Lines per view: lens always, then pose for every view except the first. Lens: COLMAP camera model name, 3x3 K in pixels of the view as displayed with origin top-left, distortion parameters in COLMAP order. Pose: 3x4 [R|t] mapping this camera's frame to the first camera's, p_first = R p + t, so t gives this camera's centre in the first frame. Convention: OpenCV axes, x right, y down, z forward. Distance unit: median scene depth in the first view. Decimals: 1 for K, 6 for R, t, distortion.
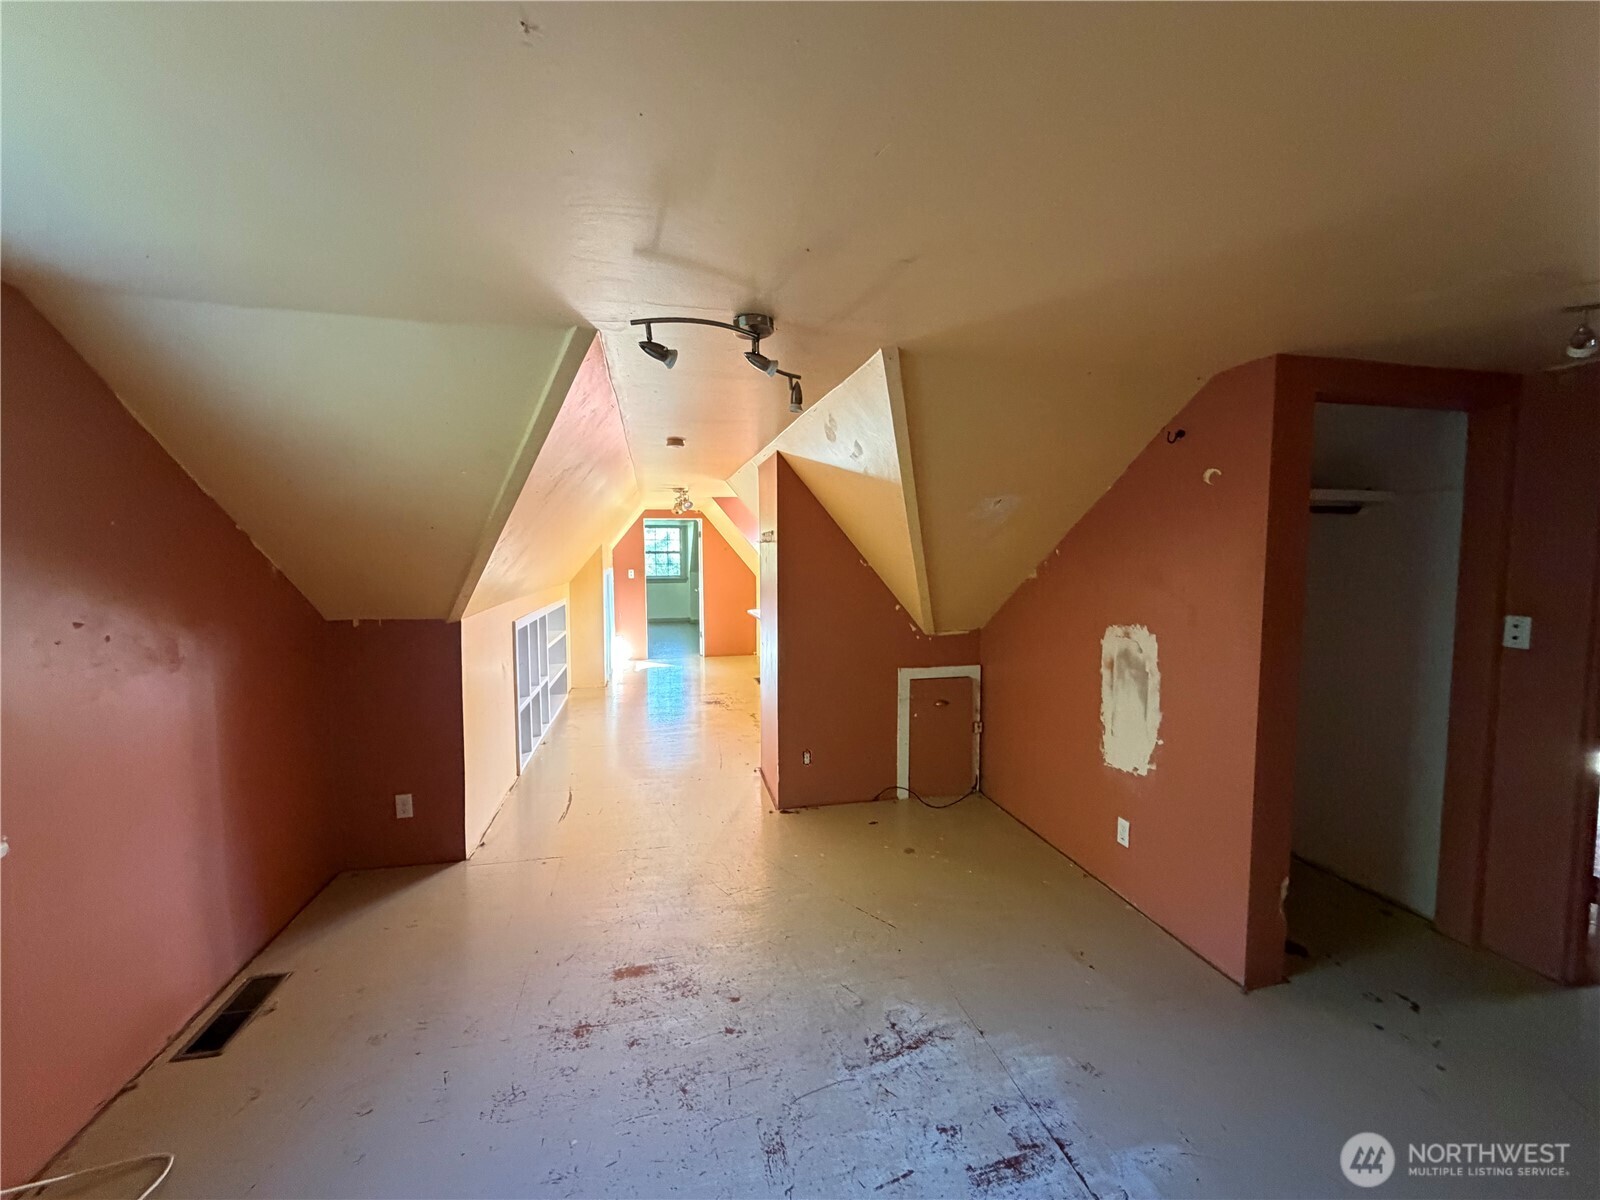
lens RADIAL K [[631.6, 0, 800.0], [0, 631.6, 600.0], [0, 0, 1]] dist [-0.001096, 0.000007]
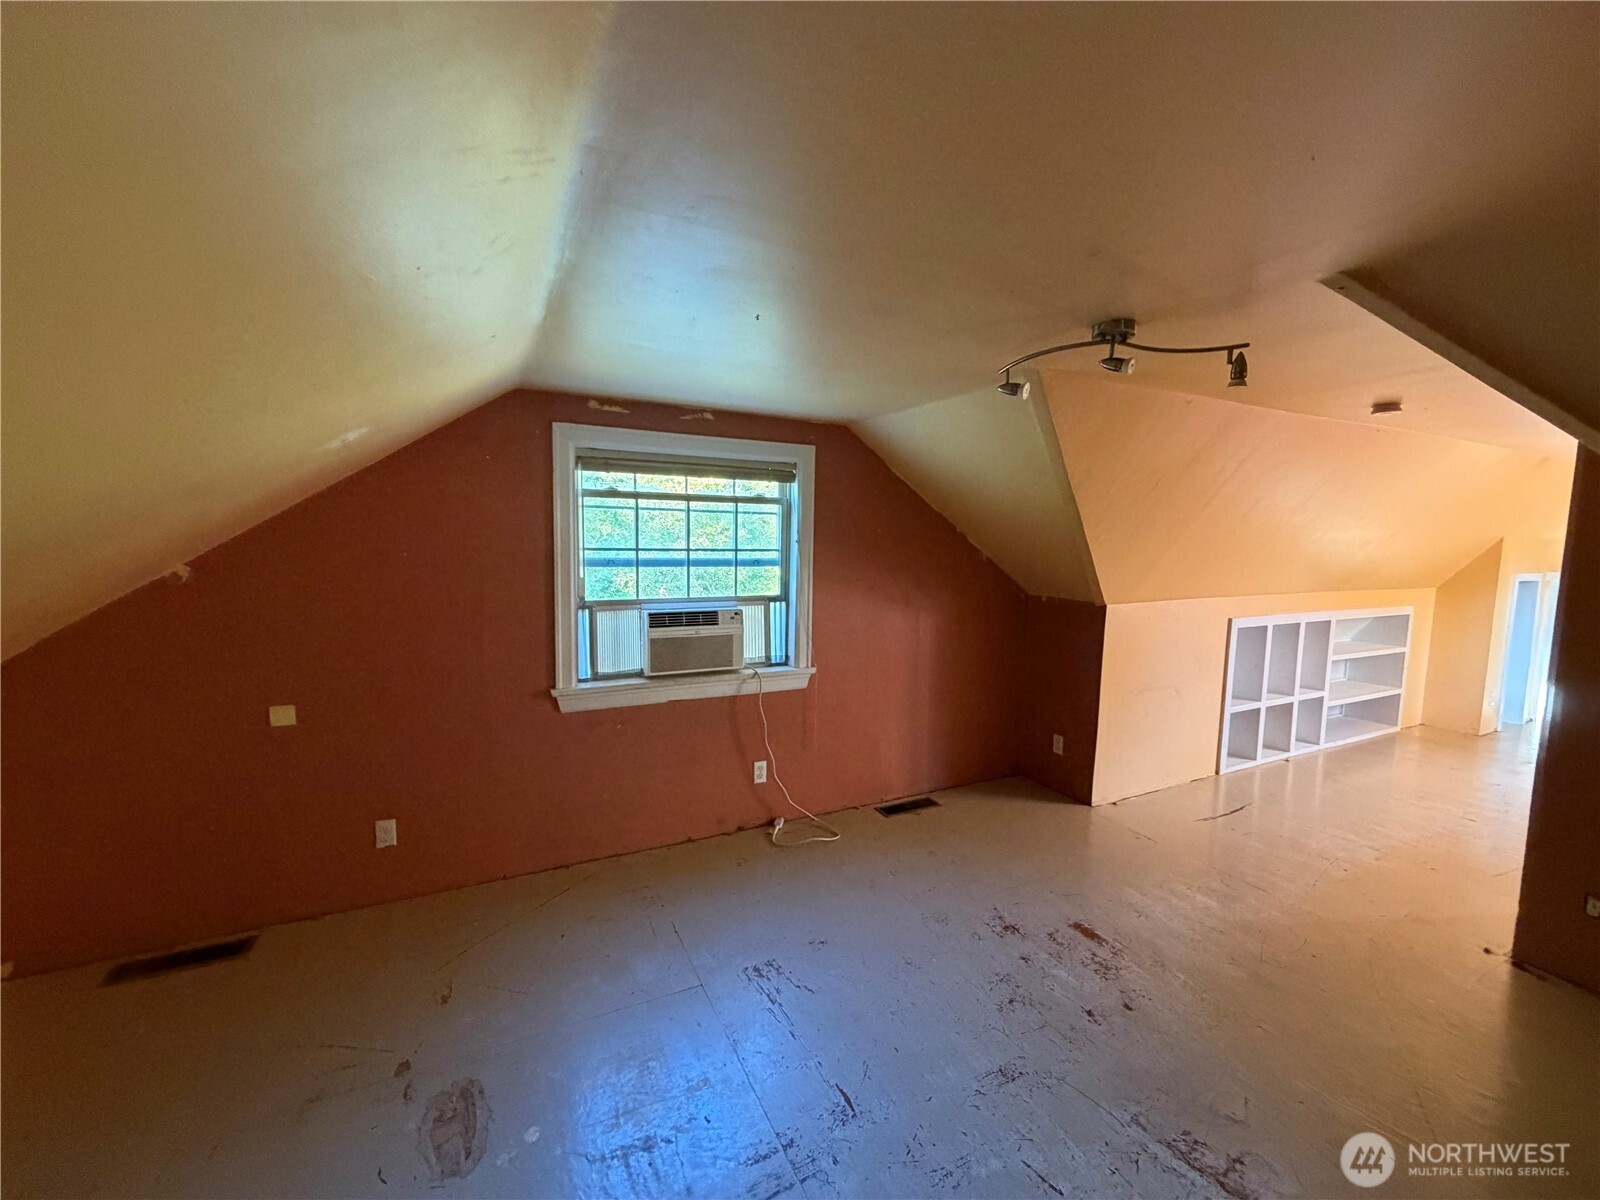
lens RADIAL K [[631.6, 0, 800.0], [0, 631.6, 600.0], [0, 0, 1]] dist [-0.001096, 0.000007]
pose [[0.243293, 0.094958, -0.965293, 0.639114], [-0.082245, 0.993632, 0.077016, -0.029222], [0.966460, 0.060653, 0.249554, 0.216609]]
